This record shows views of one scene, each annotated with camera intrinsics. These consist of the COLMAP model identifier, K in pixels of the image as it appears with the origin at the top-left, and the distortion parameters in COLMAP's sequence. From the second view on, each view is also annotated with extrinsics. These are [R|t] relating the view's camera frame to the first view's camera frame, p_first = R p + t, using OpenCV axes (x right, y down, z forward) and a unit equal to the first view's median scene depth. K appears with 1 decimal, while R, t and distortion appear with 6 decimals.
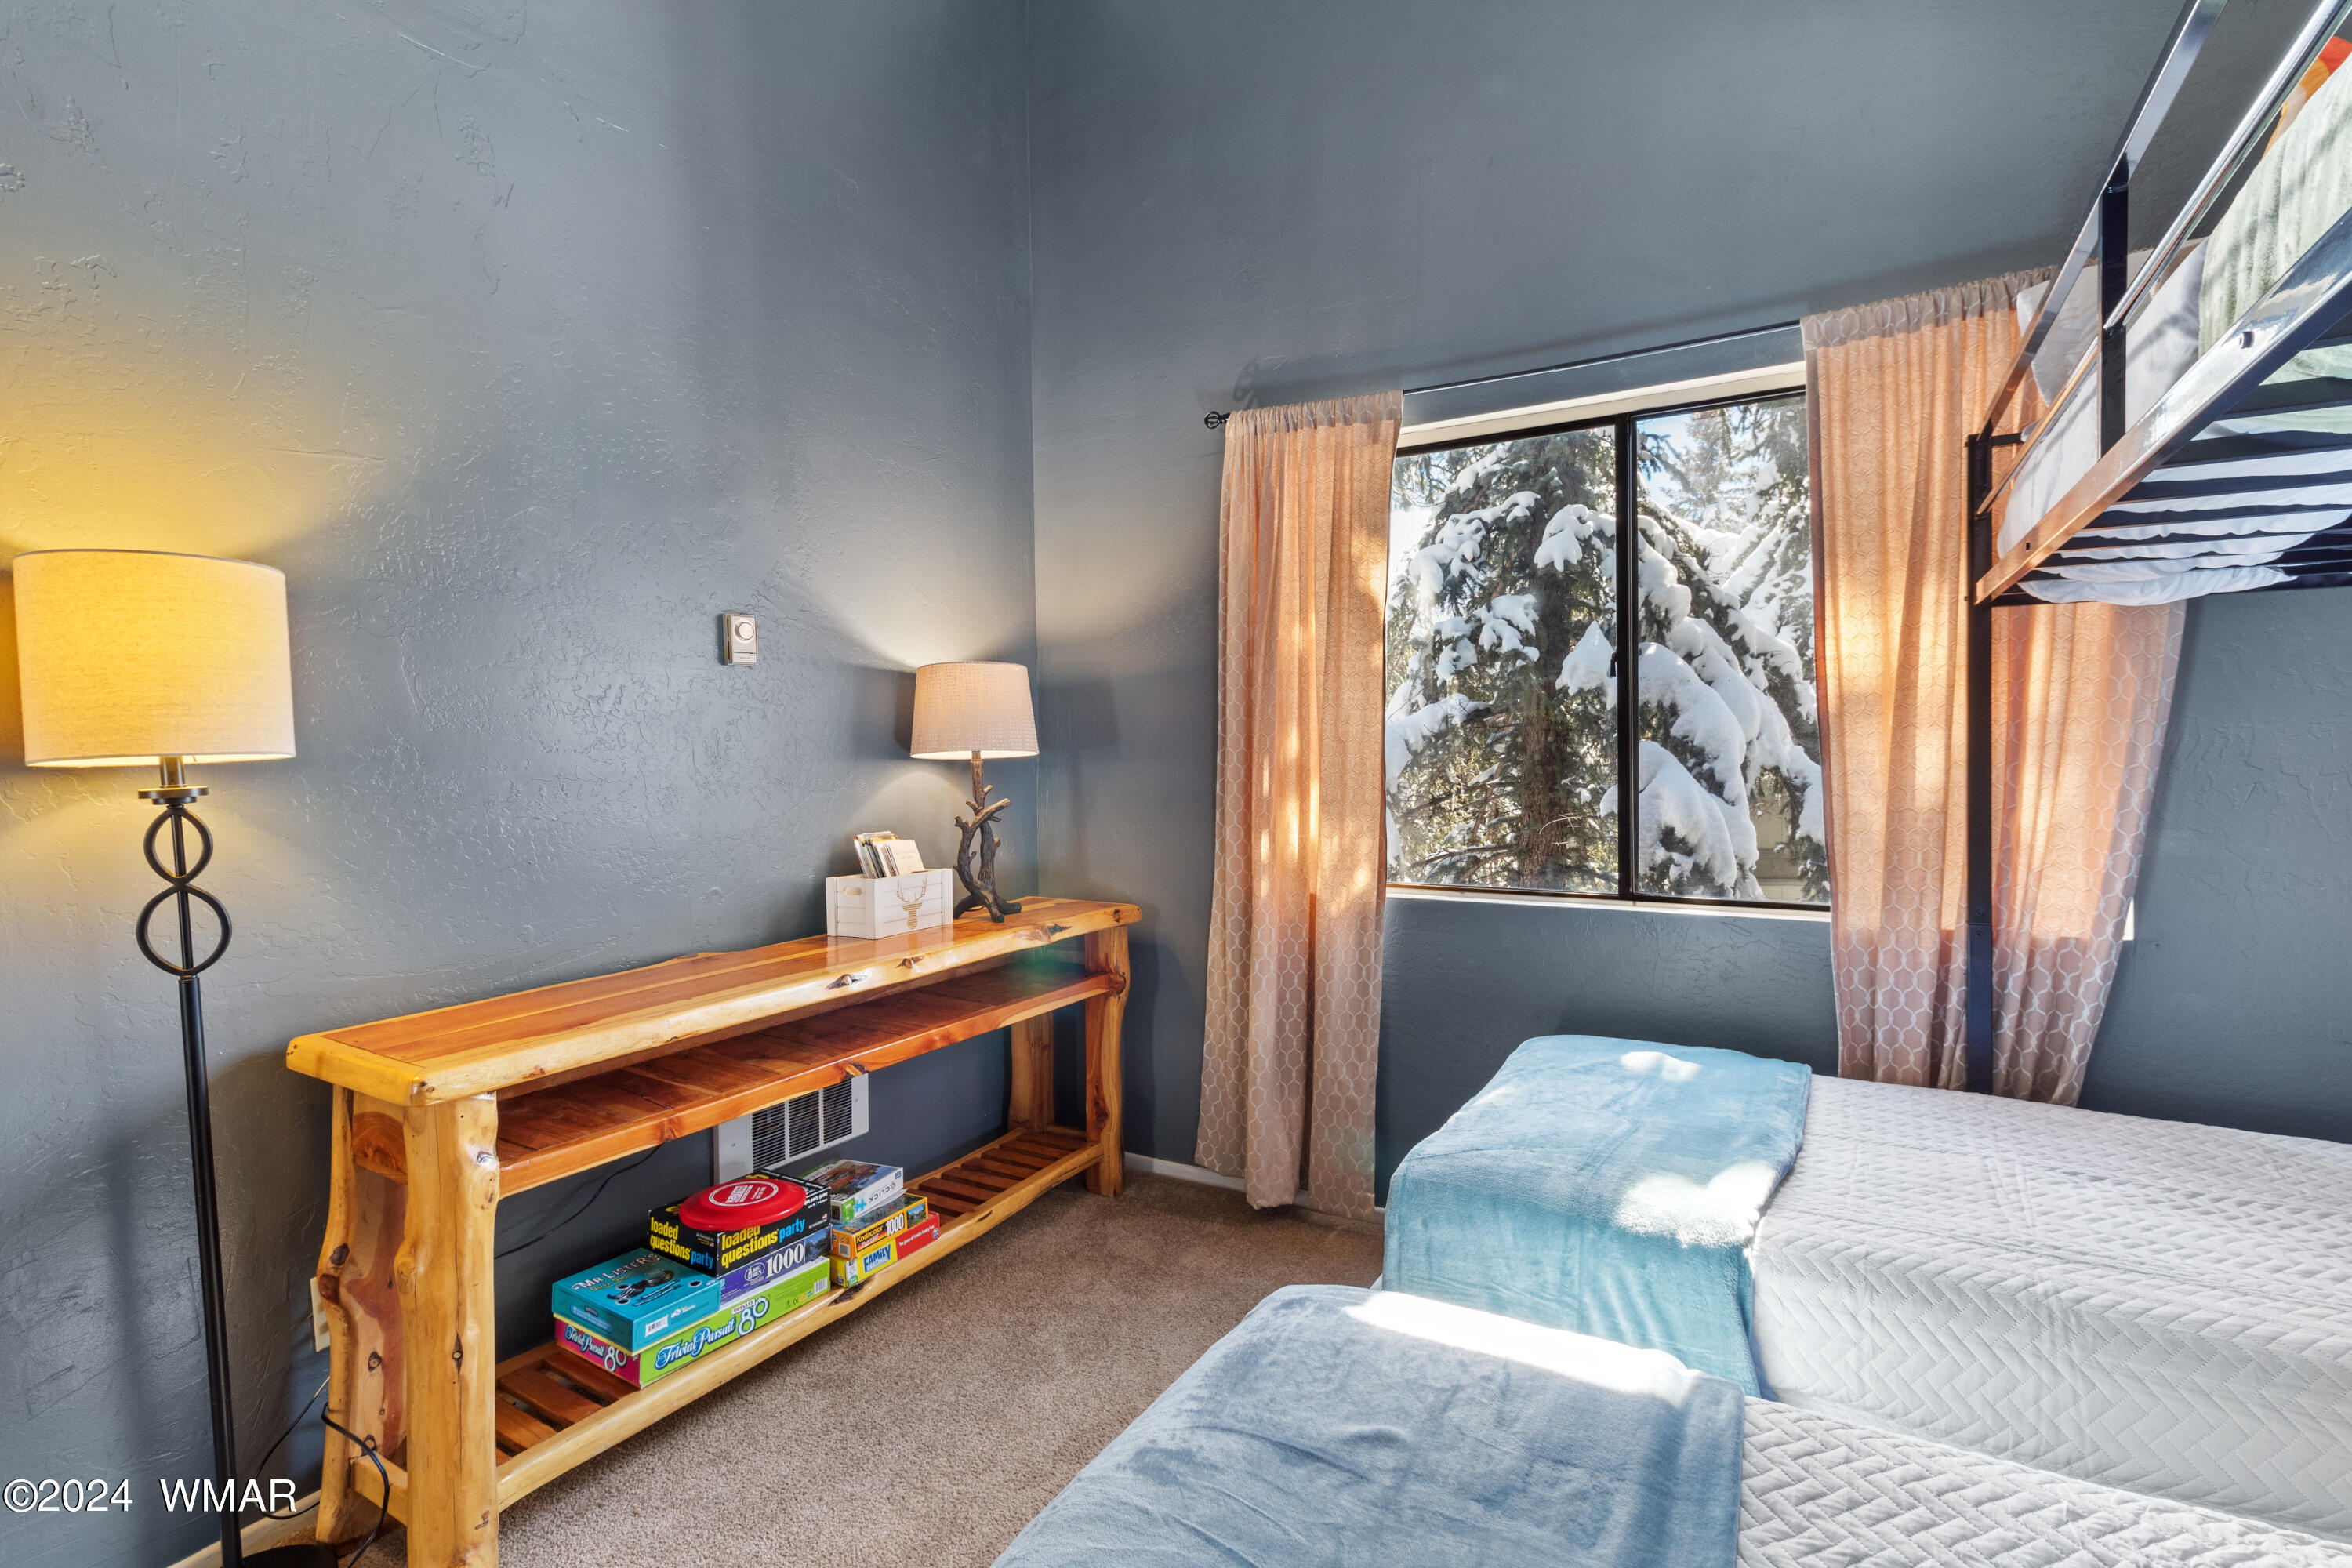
lens RADIAL K [[1091.1, 0, 1209.1], [0, 1091.1, 758.0], [0, 0, 1]] dist [0.000471, 0.000440]
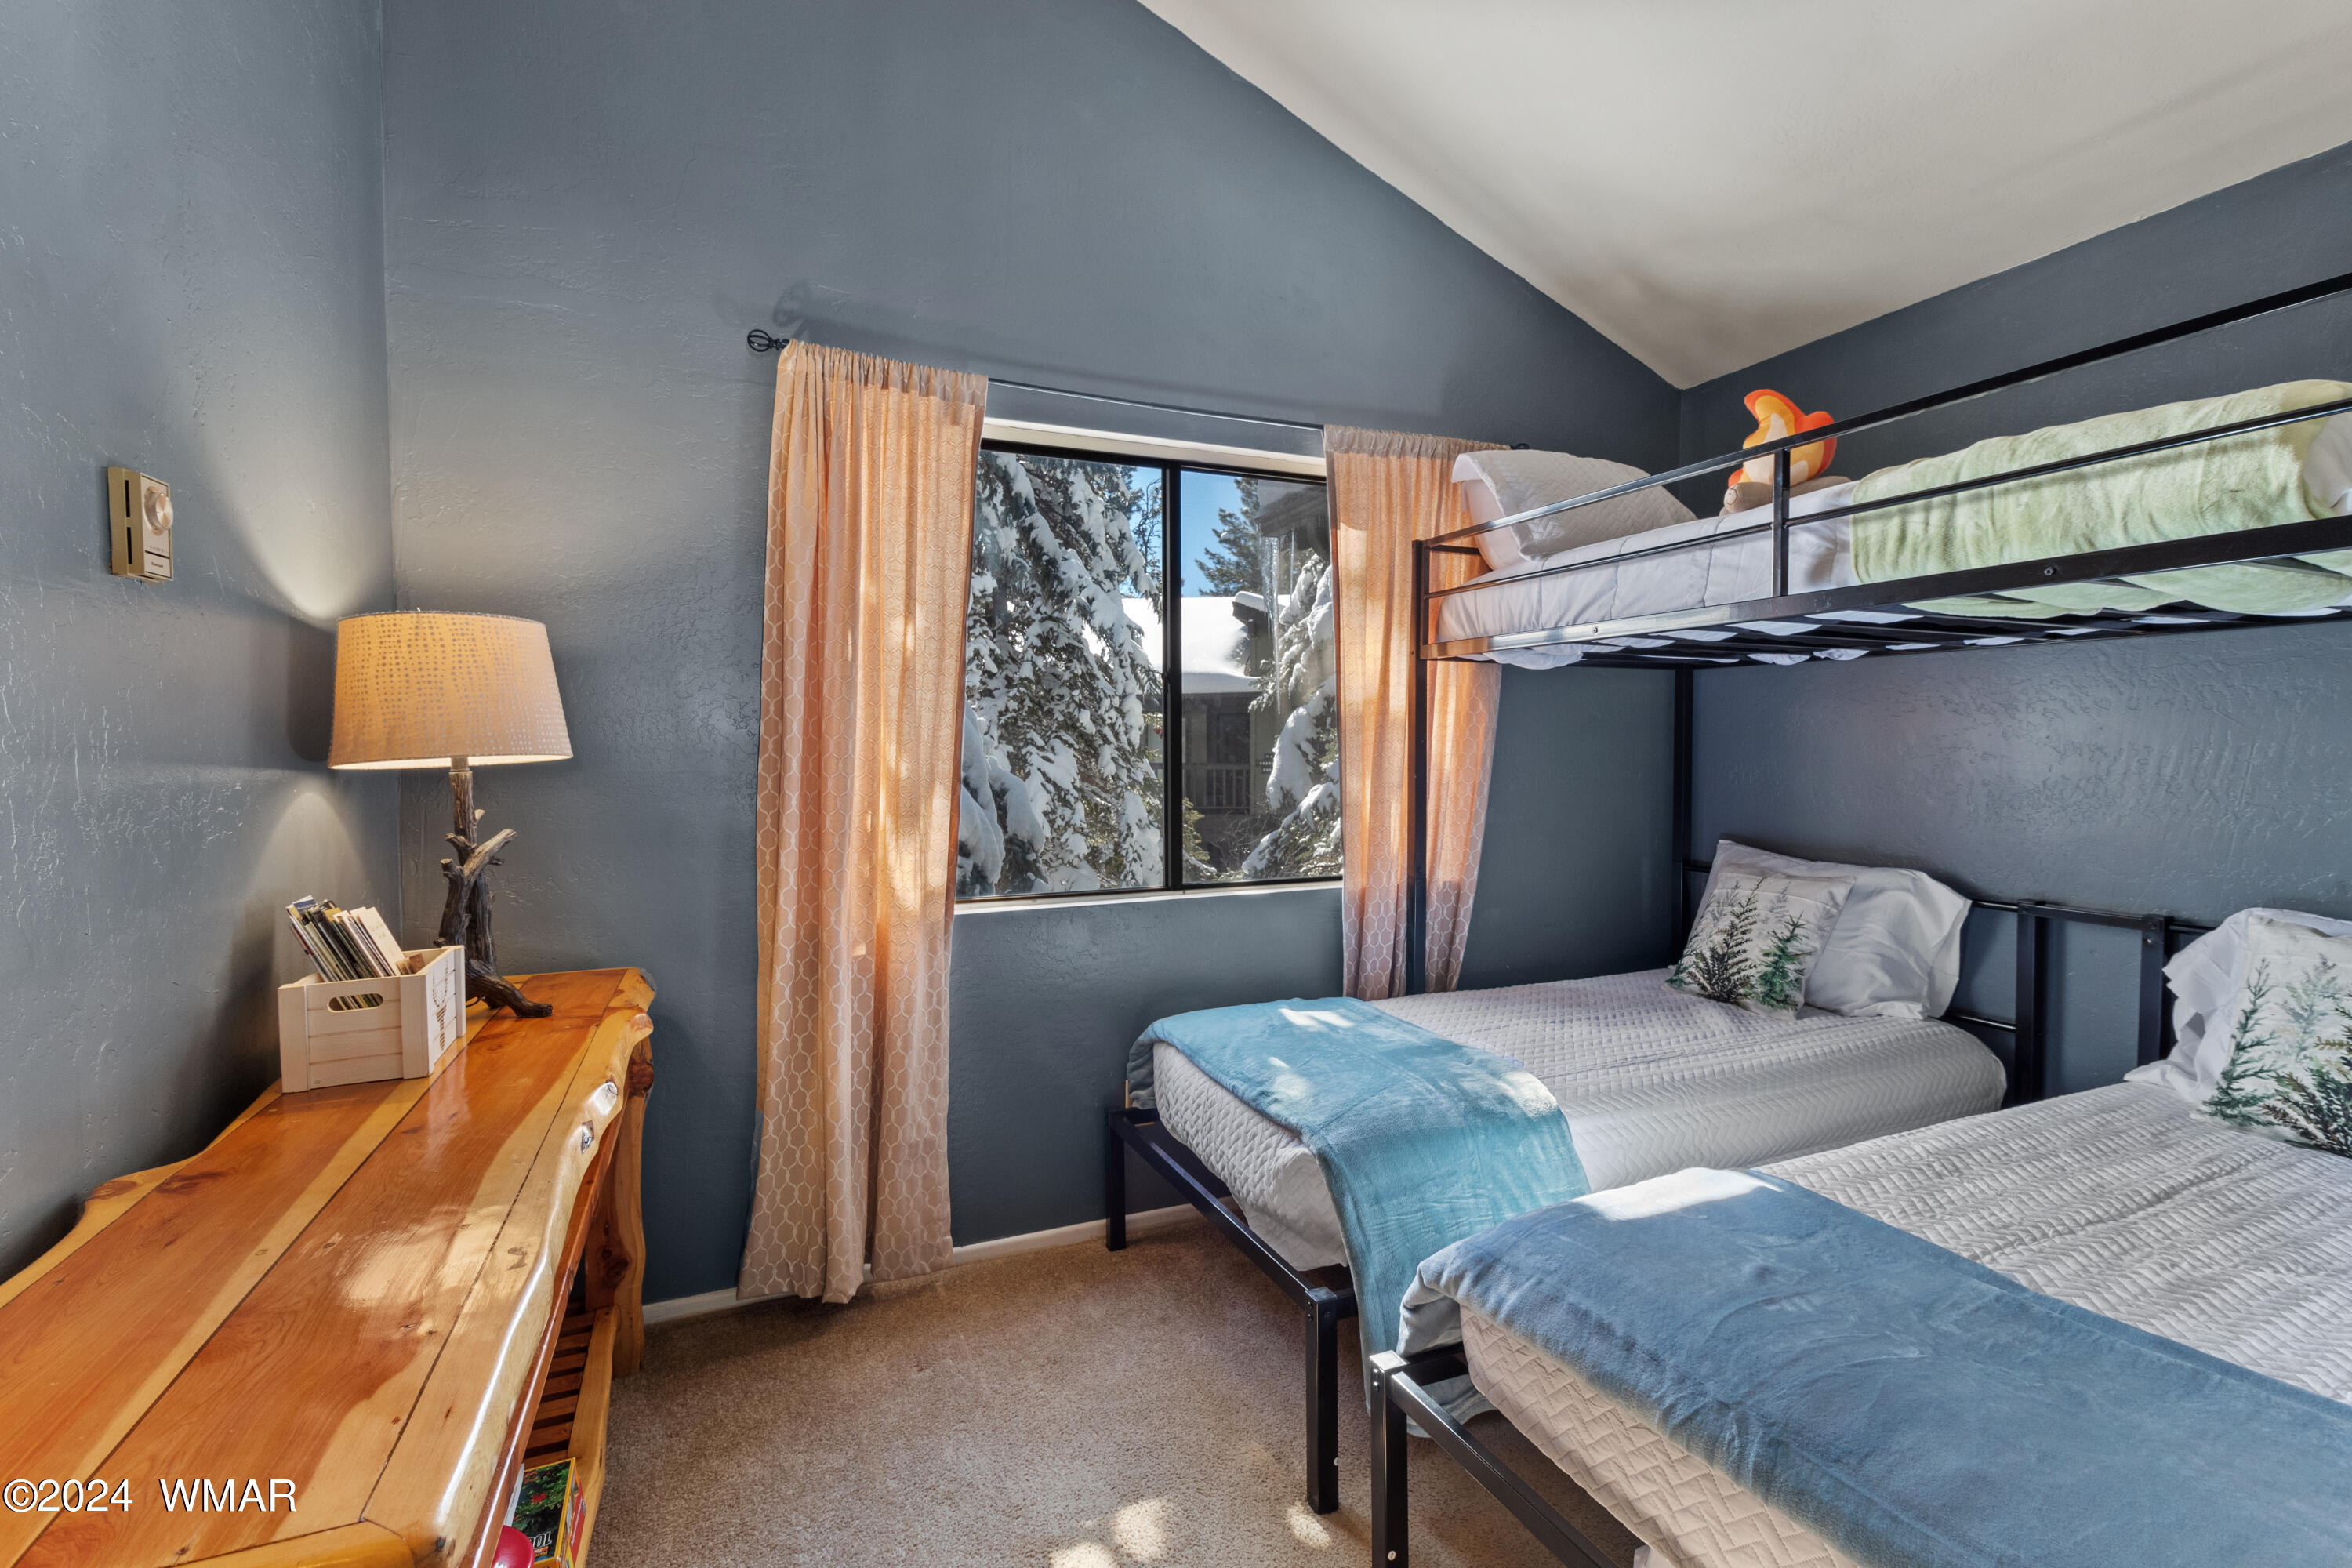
lens RADIAL K [[1091.1, 0, 1209.1], [0, 1091.1, 758.0], [0, 0, 1]] dist [0.000471, 0.000440]
pose [[0.586187, 0.008459, 0.810132, -0.476065], [0.004544, 0.999895, -0.013728, 0.009754], [-0.810163, 0.011729, 0.586087, 0.284442]]
